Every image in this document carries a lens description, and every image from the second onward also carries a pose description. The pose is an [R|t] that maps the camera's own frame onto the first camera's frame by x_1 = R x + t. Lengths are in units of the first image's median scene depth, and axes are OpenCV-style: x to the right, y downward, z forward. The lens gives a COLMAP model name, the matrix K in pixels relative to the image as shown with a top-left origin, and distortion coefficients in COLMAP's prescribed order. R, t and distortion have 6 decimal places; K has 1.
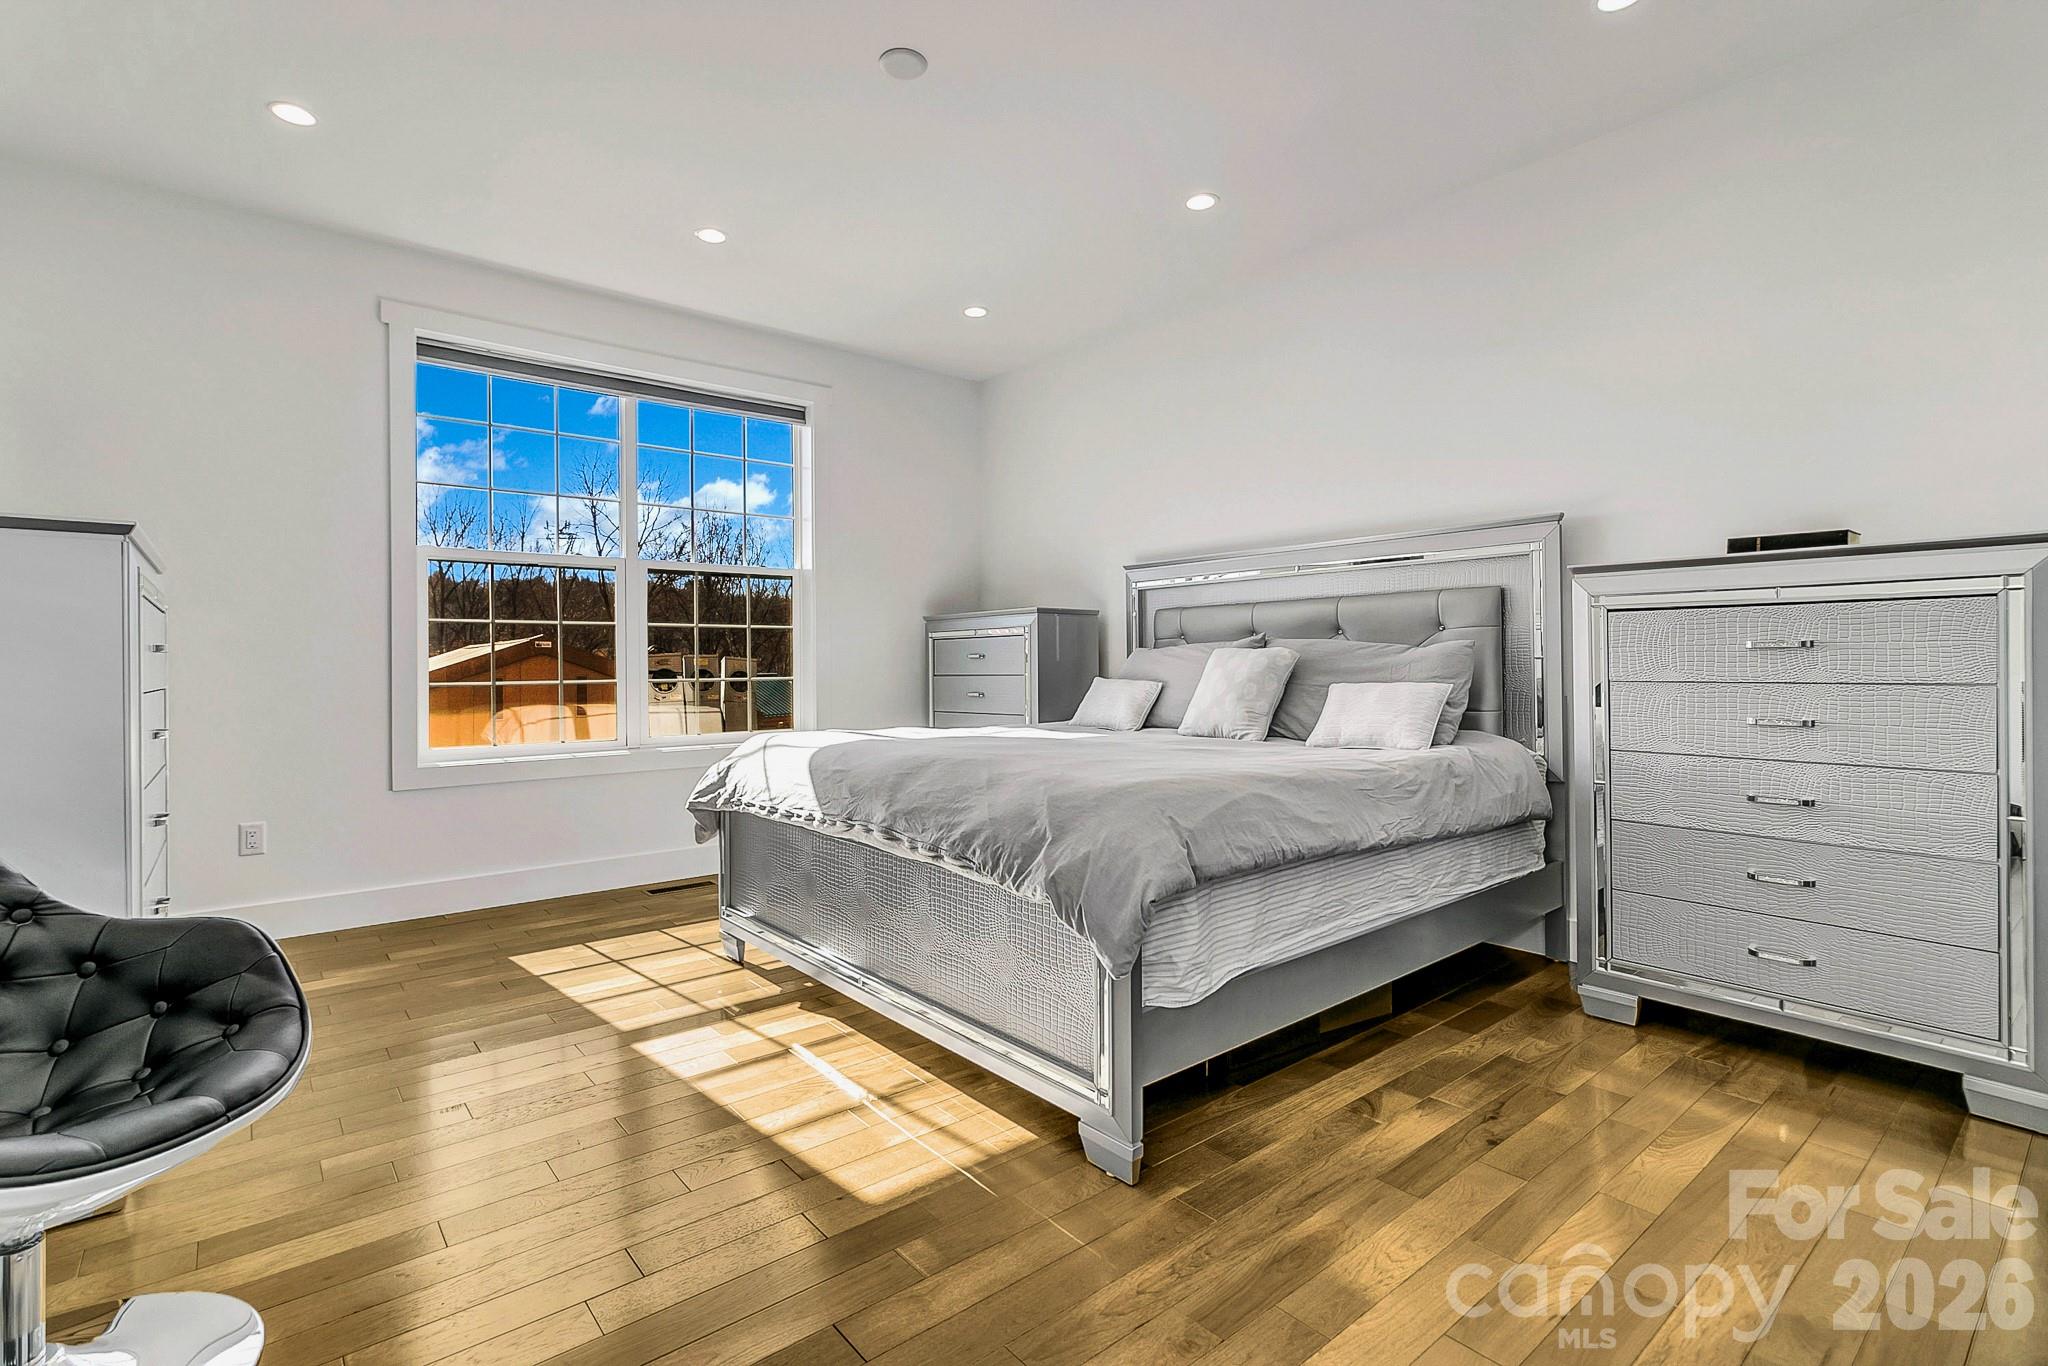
lens RADIAL K [[940.8, 0, 1030.7], [0, 940.8, 675.0], [0, 0, 1]] dist [-0.000053, 0.000357]
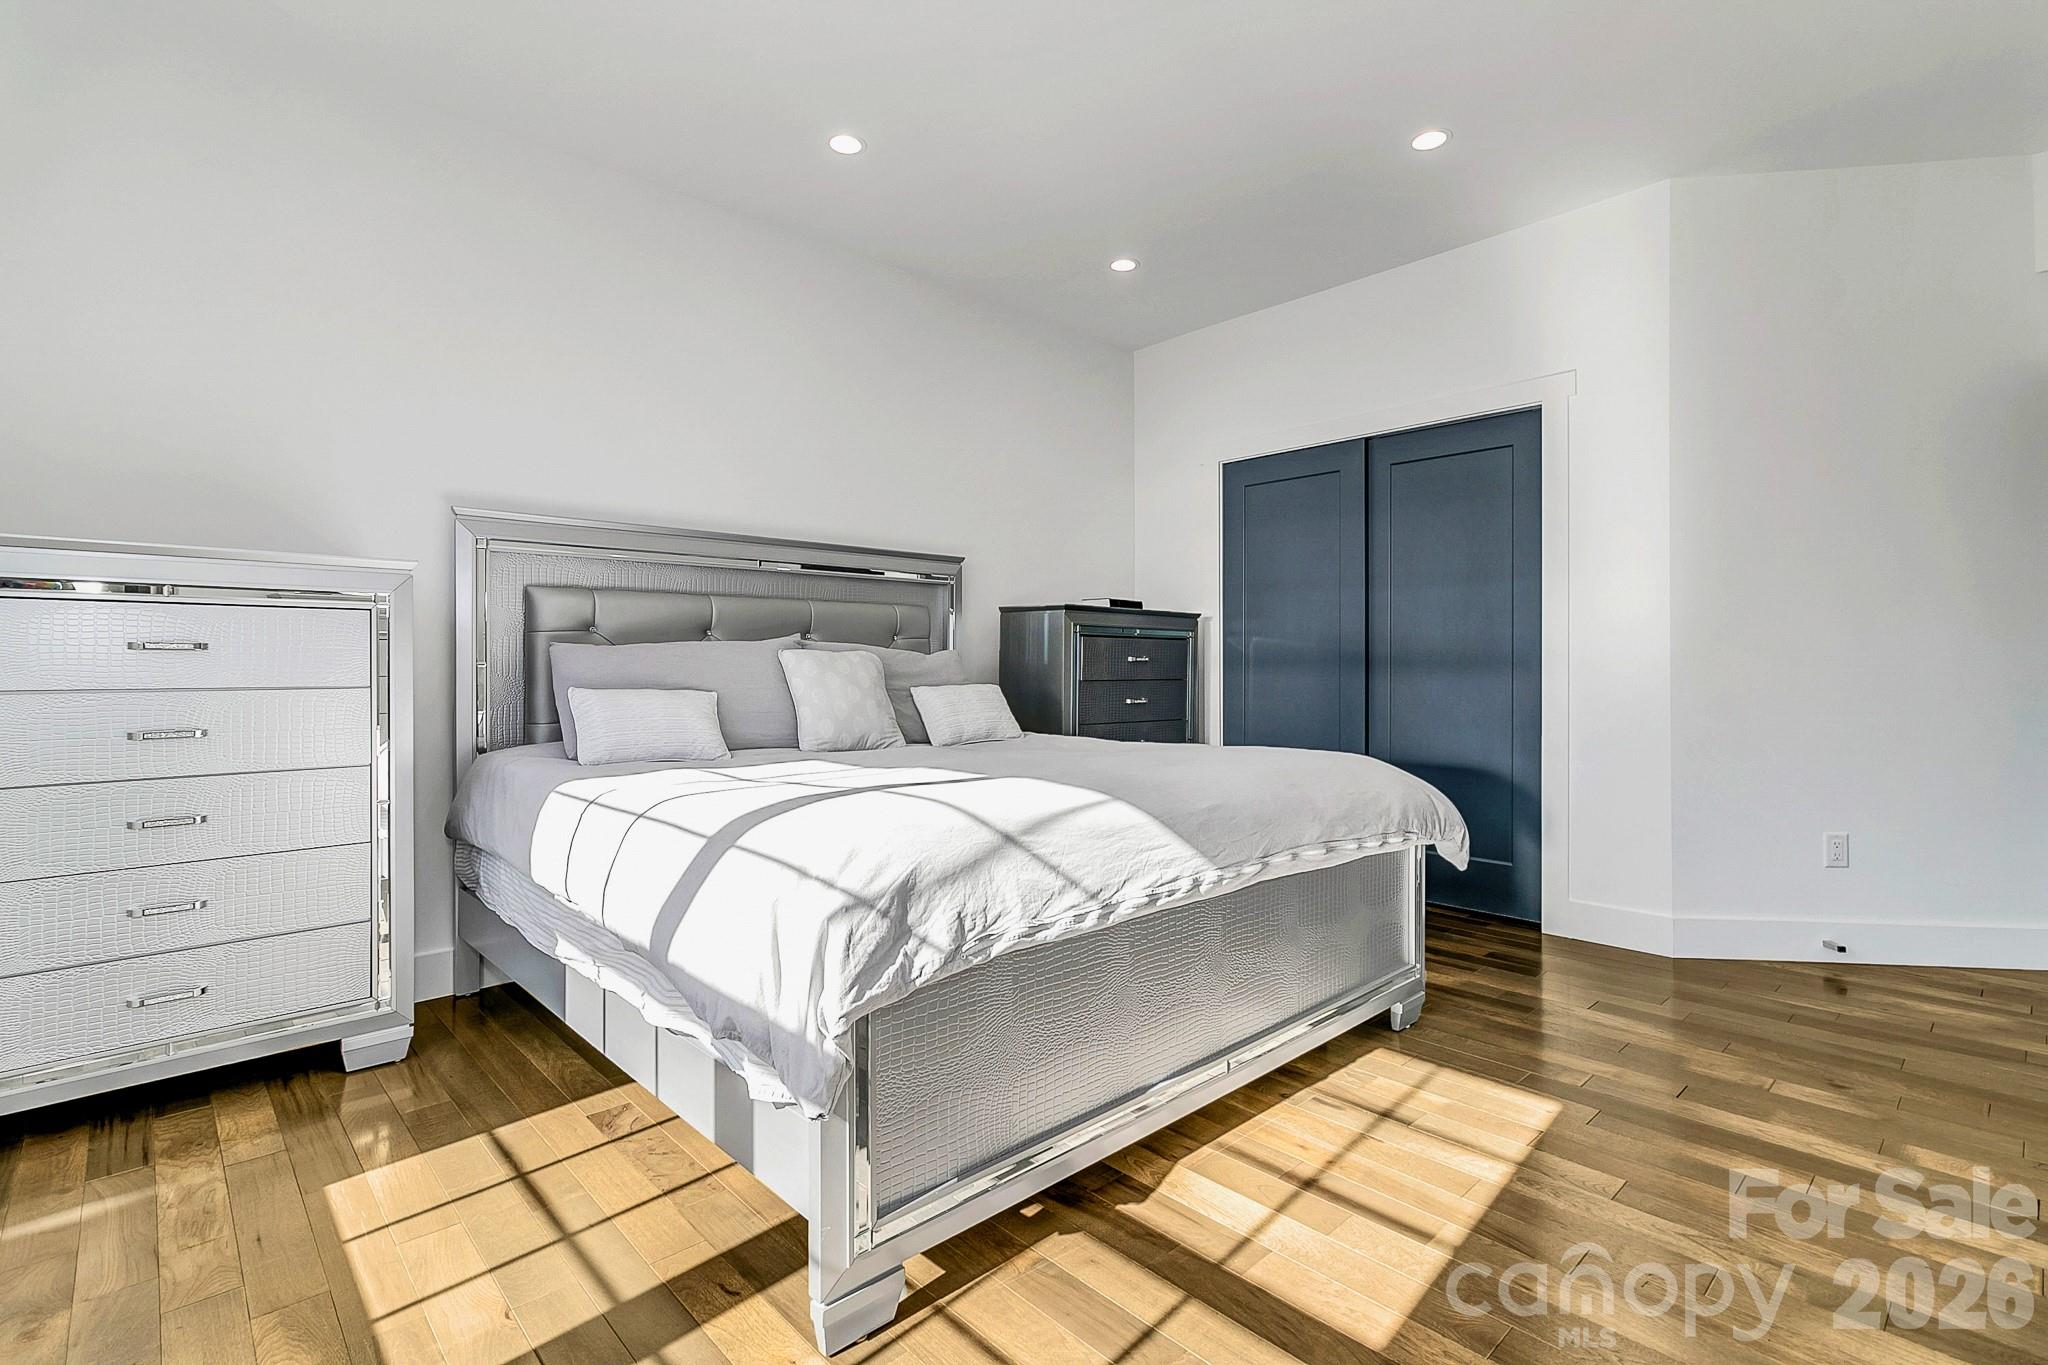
lens RADIAL K [[940.8, 0, 1031.9], [0, 940.8, 675.7], [0, 0, 1]] dist [-0.000053, 0.000357]
pose [[-0.044049, 0.004743, 0.999018, -0.875365], [0.009157, 0.999949, -0.004344, 0.002921], [-0.998987, 0.008957, -0.044090, 1.107181]]
